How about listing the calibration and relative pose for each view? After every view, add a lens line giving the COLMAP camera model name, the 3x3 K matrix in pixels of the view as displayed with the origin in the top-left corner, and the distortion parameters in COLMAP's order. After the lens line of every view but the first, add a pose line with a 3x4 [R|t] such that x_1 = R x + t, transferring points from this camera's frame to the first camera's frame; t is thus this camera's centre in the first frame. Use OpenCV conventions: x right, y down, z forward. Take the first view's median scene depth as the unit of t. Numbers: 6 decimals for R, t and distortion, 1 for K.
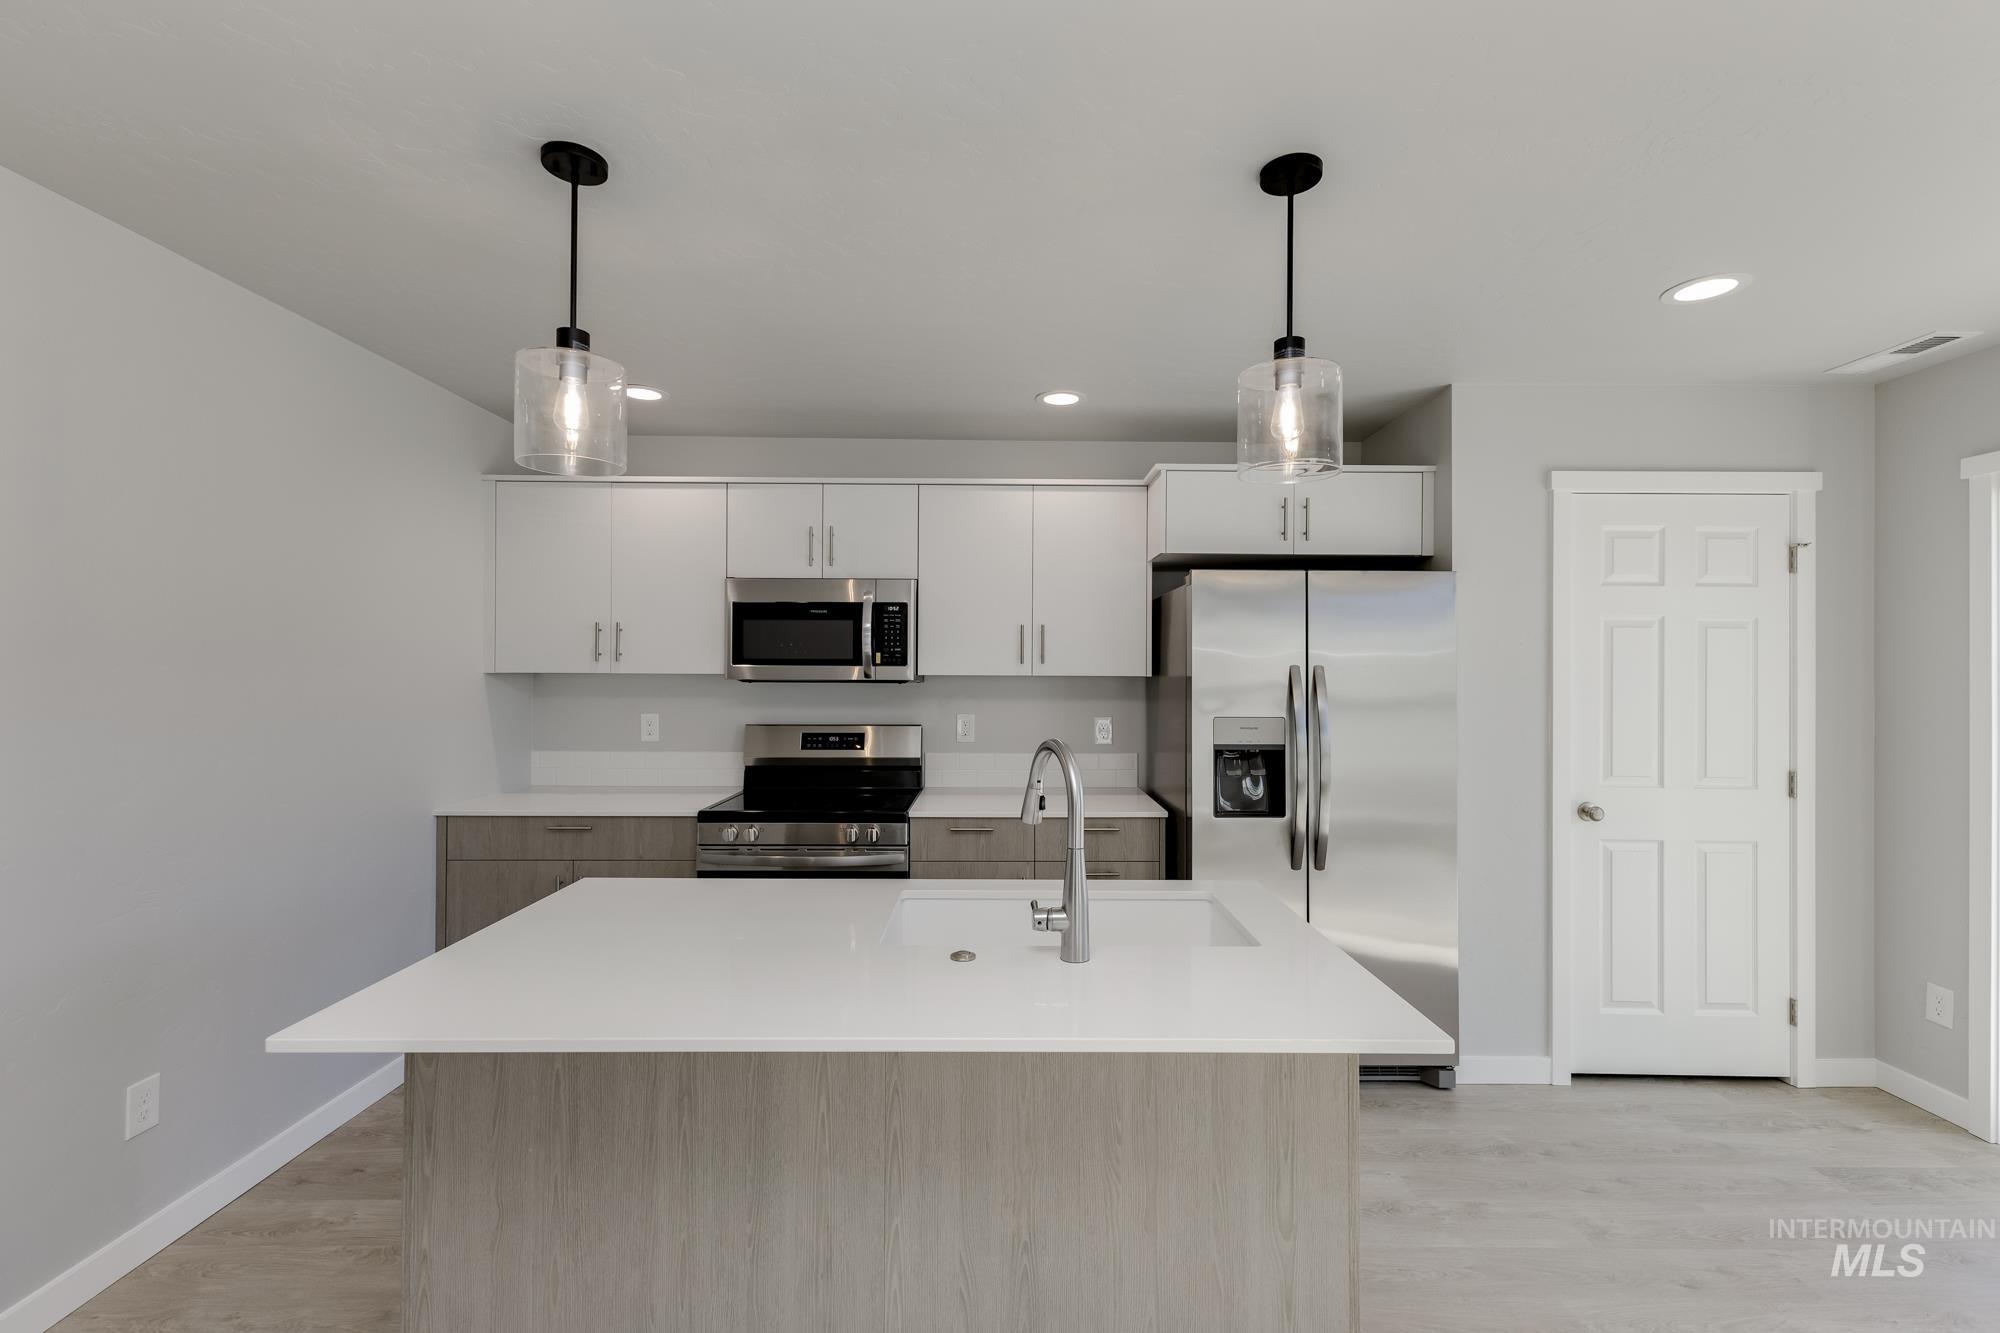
lens RADIAL K [[847.1, 0, 1043.0], [0, 847.1, 663.2], [0, 0, 1]] dist [-0.000305, -0.000385]
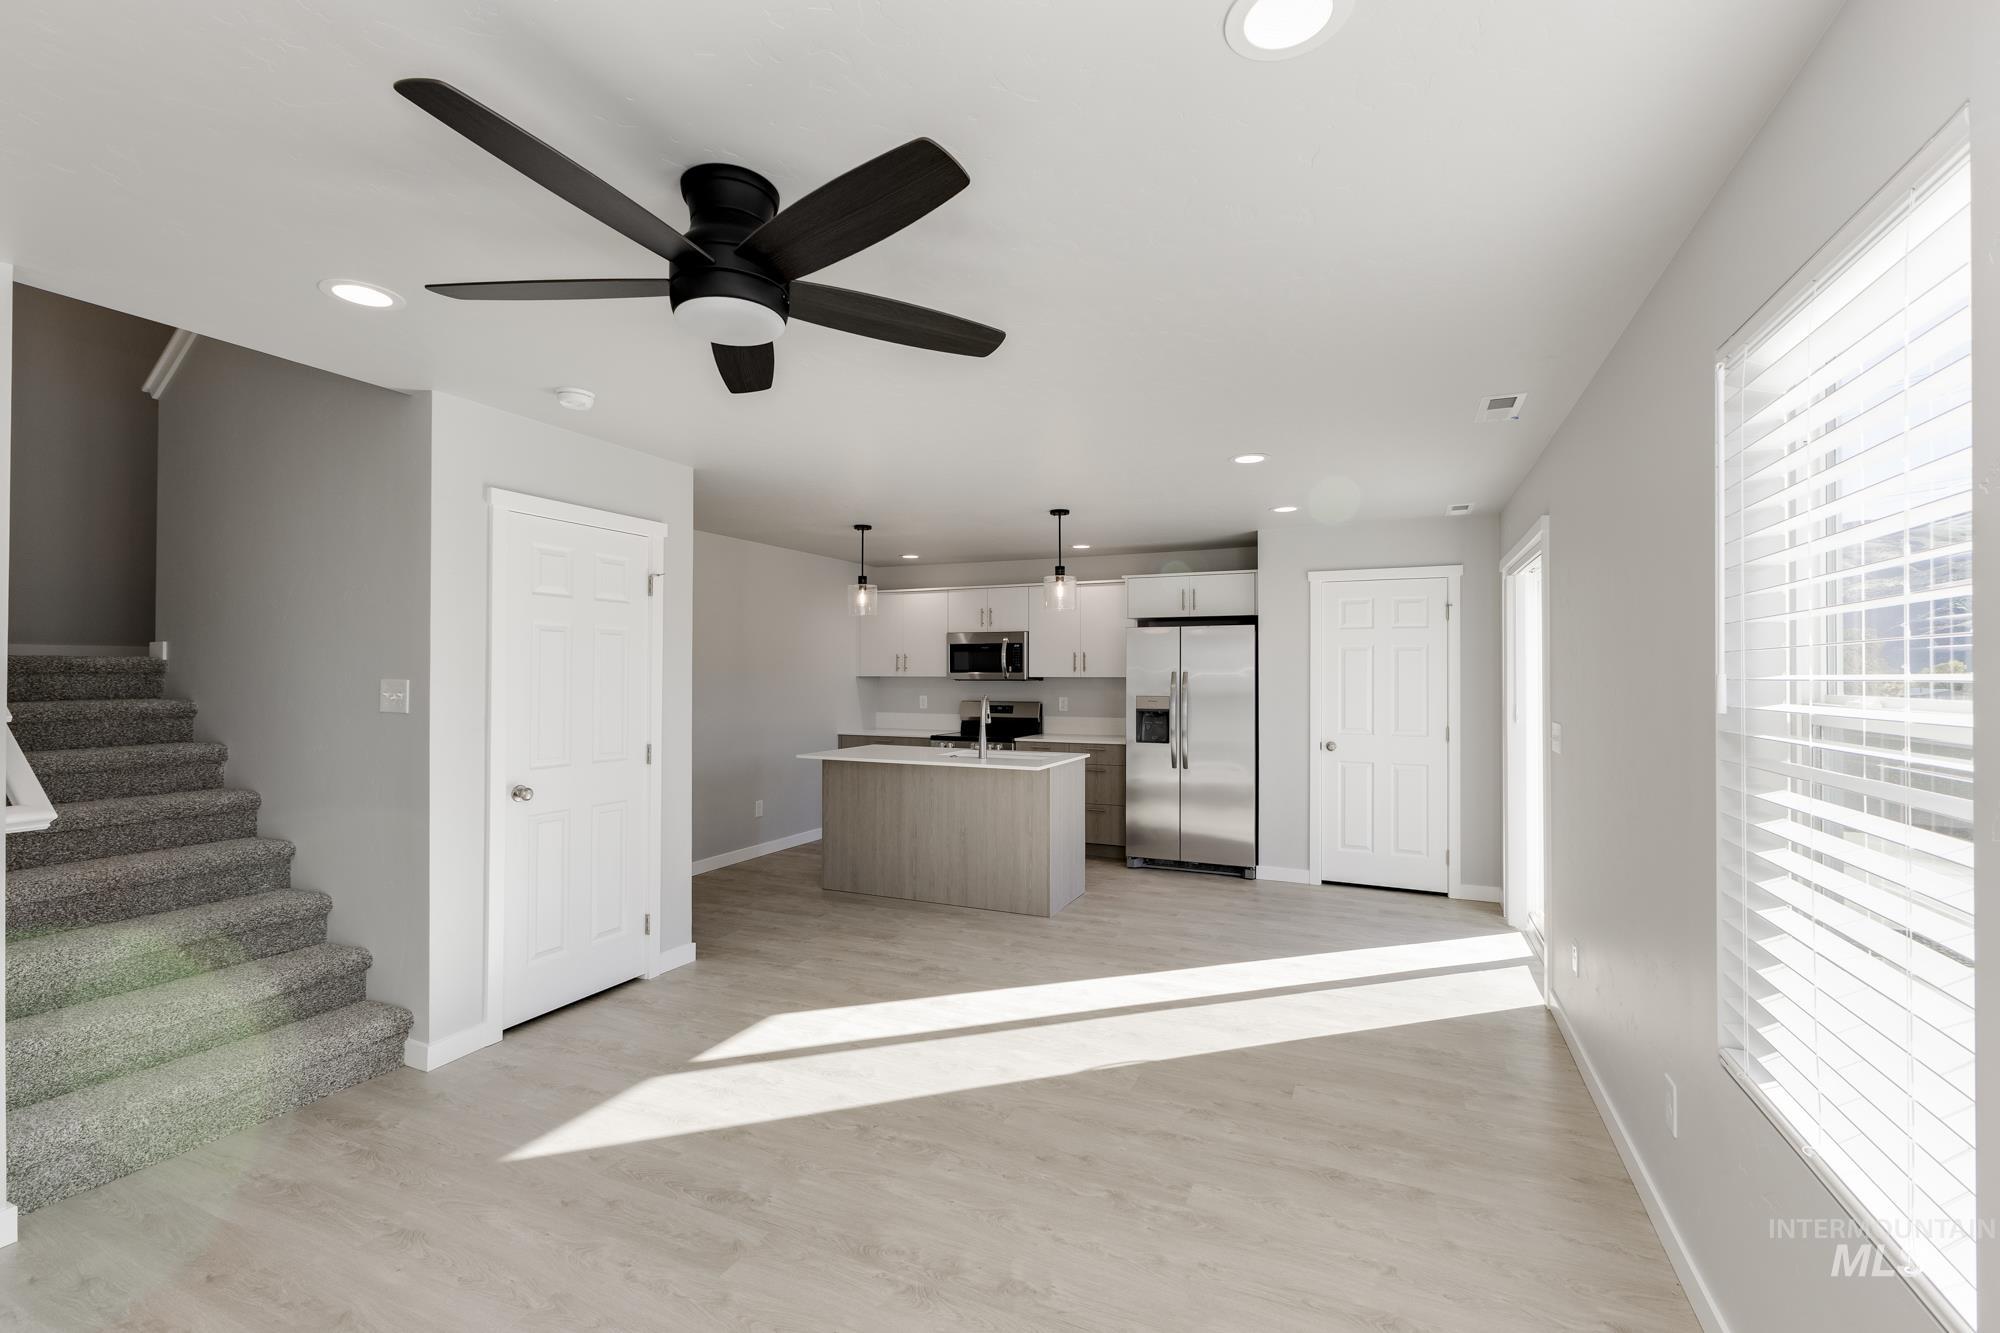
lens RADIAL K [[847.1, 0, 1043.0], [0, 847.1, 663.2], [0, 0, 1]] dist [-0.000305, -0.000385]
pose [[0.920795, -0.009435, -0.389932, 0.743158], [0.006978, 0.999946, -0.007718, -0.003896], [0.389984, 0.004386, 0.920811, -0.973936]]
